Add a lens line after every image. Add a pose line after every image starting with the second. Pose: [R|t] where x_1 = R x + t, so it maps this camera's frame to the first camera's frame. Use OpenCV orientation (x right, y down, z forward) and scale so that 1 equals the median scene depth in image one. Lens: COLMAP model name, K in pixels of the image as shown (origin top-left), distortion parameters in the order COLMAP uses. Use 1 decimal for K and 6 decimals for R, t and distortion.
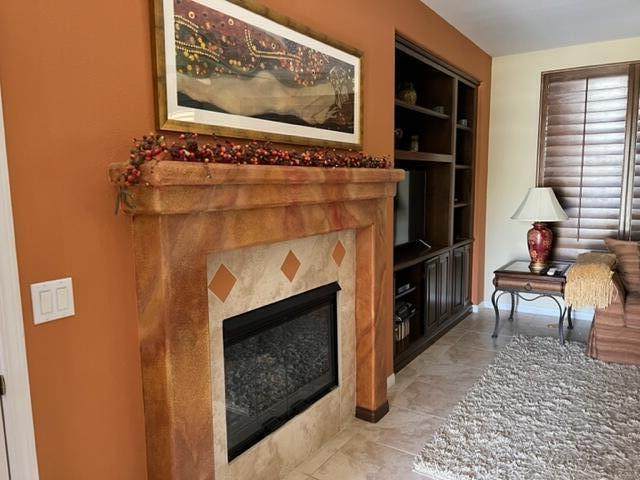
lens RADIAL K [[484.8, 0, 320.0], [0, 484.8, 240.0], [0, 0, 1]] dist [0.006925, 0.003295]
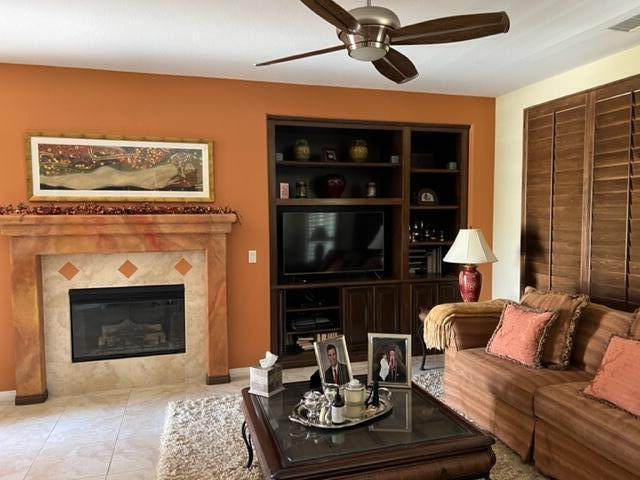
lens RADIAL K [[484.8, 0, 320.0], [0, 484.8, 240.0], [0, 0, 1]] dist [0.006925, 0.003295]
pose [[0.774753, 0.035203, -0.631283, 1.788687], [-0.077925, 0.996153, -0.040085, -0.040322], [0.627443, 0.080249, 0.774516, 0.051755]]
